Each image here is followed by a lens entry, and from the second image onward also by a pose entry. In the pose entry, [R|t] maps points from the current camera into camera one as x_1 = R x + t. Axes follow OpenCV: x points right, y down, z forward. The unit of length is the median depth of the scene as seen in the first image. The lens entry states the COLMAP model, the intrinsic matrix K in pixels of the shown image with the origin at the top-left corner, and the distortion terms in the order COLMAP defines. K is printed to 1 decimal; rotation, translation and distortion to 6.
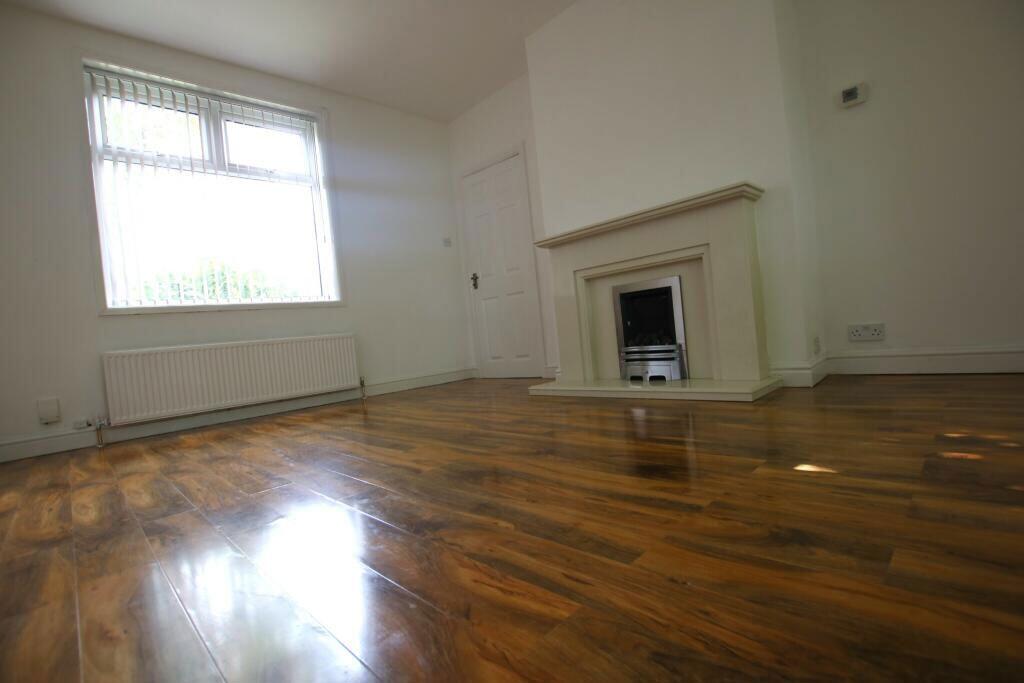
lens RADIAL K [[477.5, 0, 515.1], [0, 477.5, 341.0], [0, 0, 1]] dist [-0.027764, 0.000082]
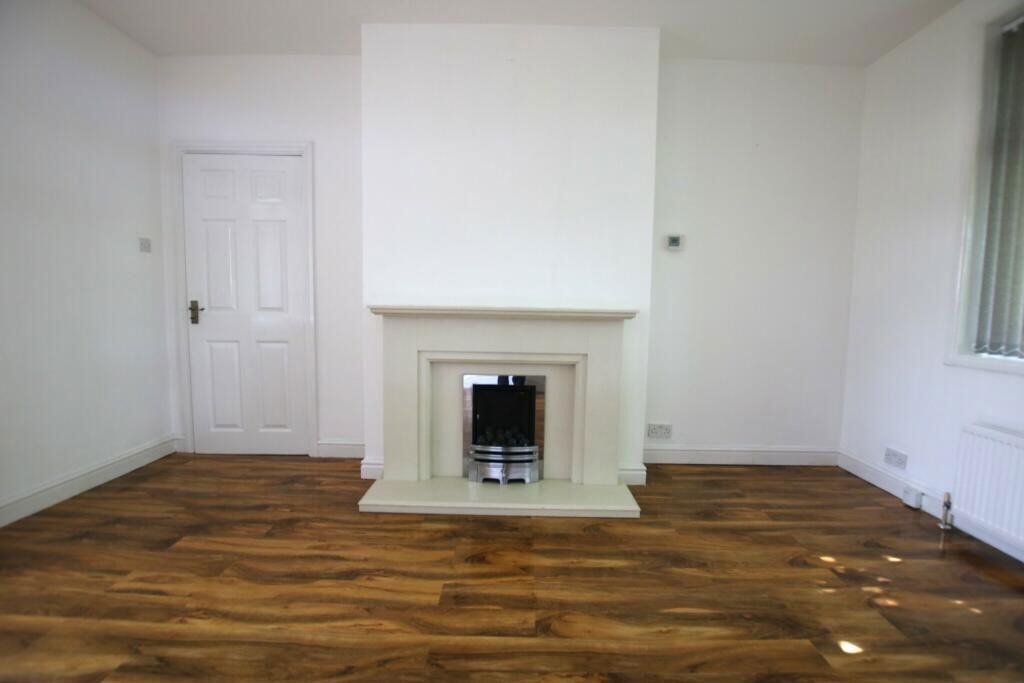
lens RADIAL K [[477.5, 0, 513.6], [0, 477.5, 342.3], [0, 0, 1]] dist [-0.027764, 0.000082]
pose [[0.698772, 0.050350, 0.713570, -0.367630], [-0.079204, 0.996832, 0.007224, -0.189646], [-0.710946, -0.061566, 0.700546, 0.325901]]
